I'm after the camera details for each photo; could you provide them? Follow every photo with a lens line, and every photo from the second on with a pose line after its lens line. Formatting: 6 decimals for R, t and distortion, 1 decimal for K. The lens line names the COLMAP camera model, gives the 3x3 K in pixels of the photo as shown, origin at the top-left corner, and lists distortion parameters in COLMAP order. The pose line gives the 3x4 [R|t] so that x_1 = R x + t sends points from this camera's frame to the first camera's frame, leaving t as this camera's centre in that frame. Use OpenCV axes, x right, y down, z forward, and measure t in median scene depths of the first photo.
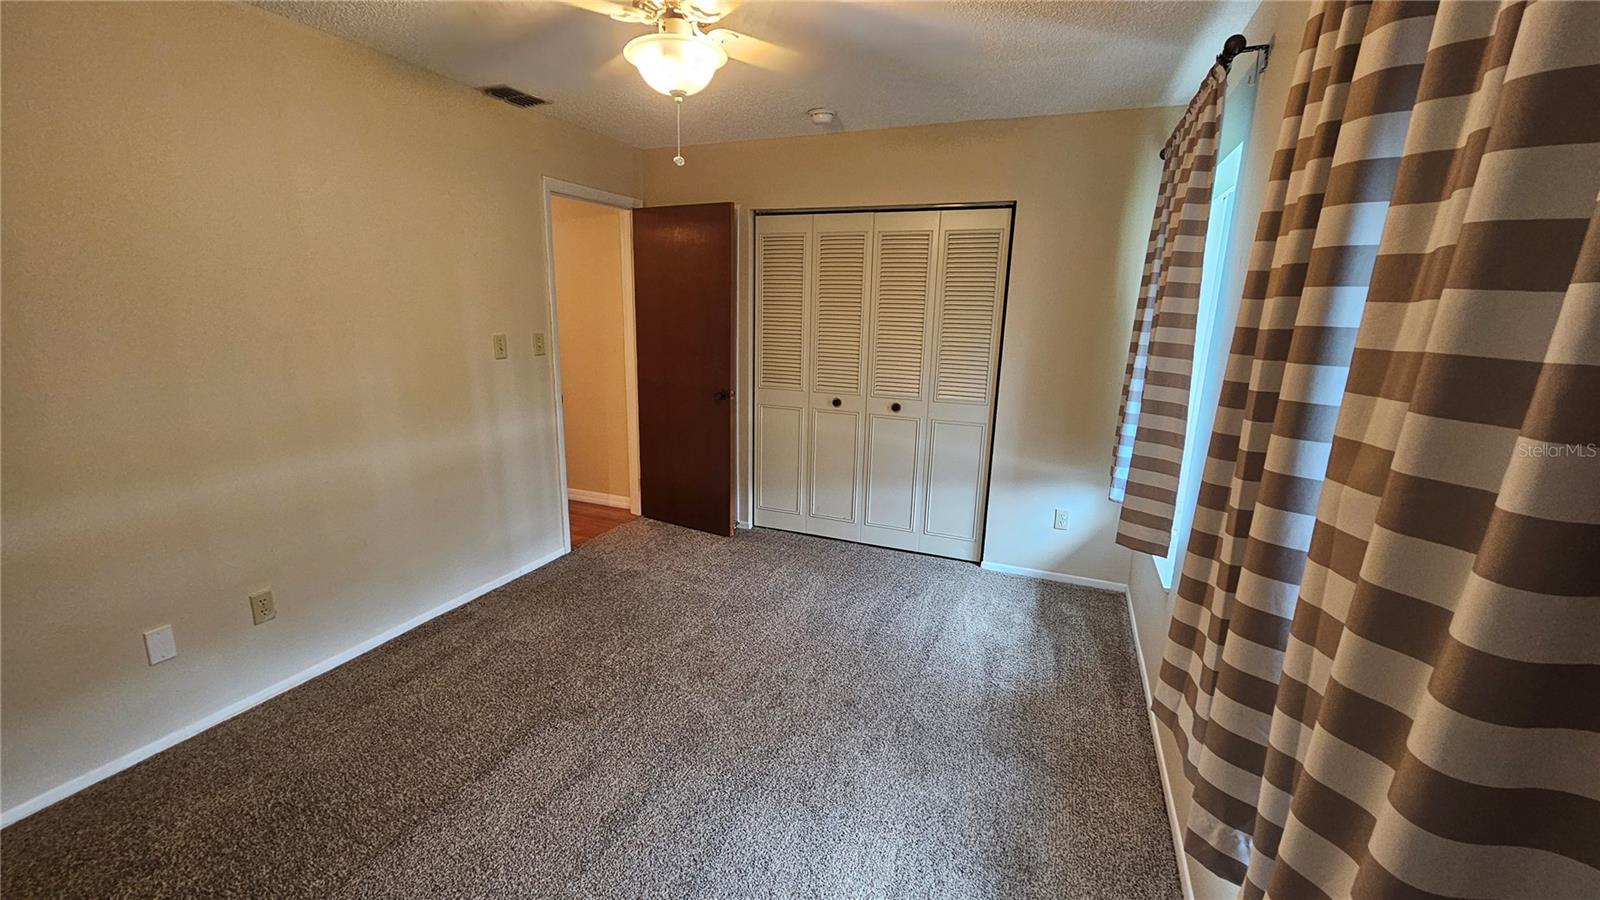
lens RADIAL K [[660.0, 0, 798.8], [0, 660.0, 461.1], [0, 0, 1]] dist [-0.002570, 0.000878]
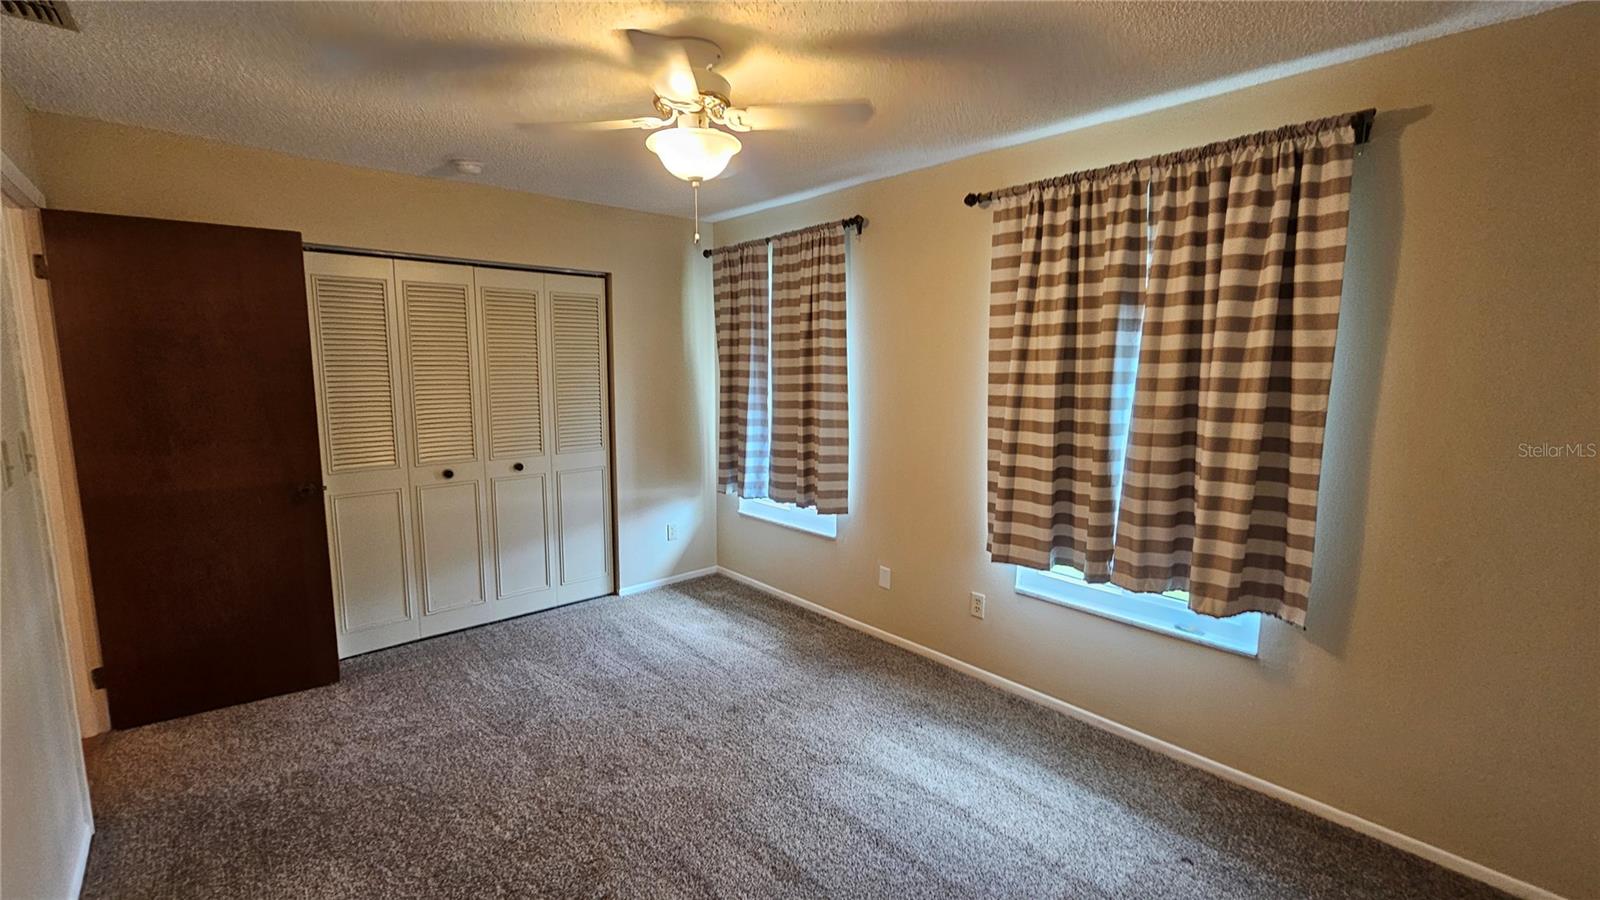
lens RADIAL K [[660.0, 0, 795.5], [0, 660.0, 447.8], [0, 0, 1]] dist [-0.002570, 0.000878]
pose [[0.434529, -0.138602, 0.889929, -0.549370], [0.217175, 0.975057, 0.045819, -0.066649], [-0.874082, 0.173361, 0.453792, 0.210258]]
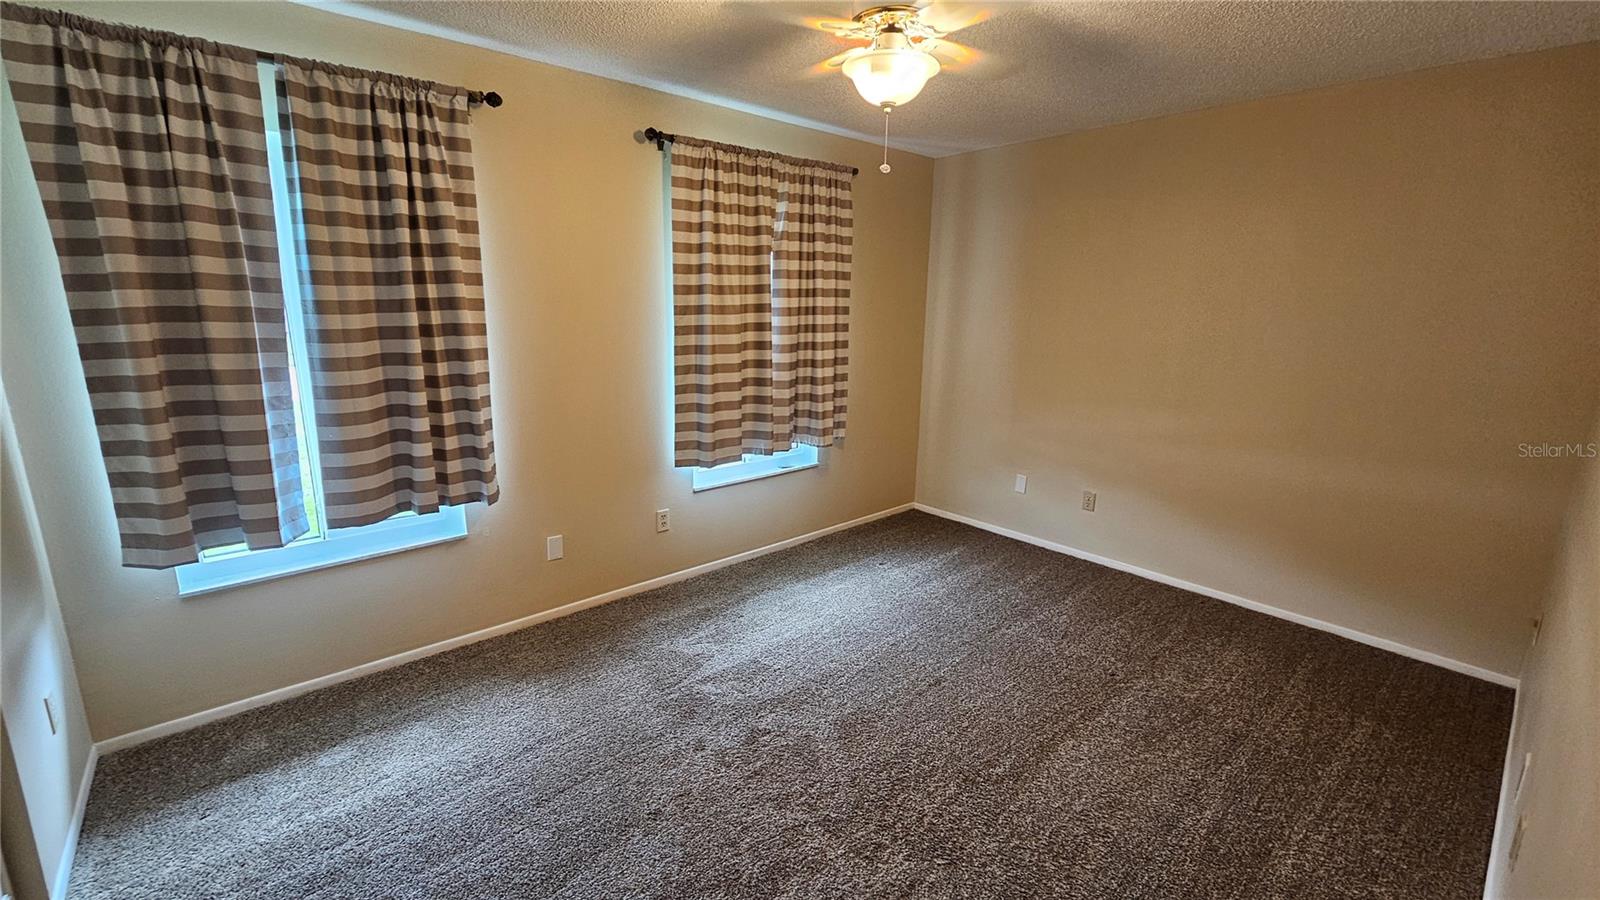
lens RADIAL K [[660.0, 0, 805.2], [0, 660.0, 449.0], [0, 0, 1]] dist [-0.002570, 0.000878]
pose [[-0.895810, -0.132595, 0.424196, -0.286639], [0.070824, 0.899672, 0.430783, -0.254497], [-0.438757, 0.415943, -0.796545, 1.023993]]
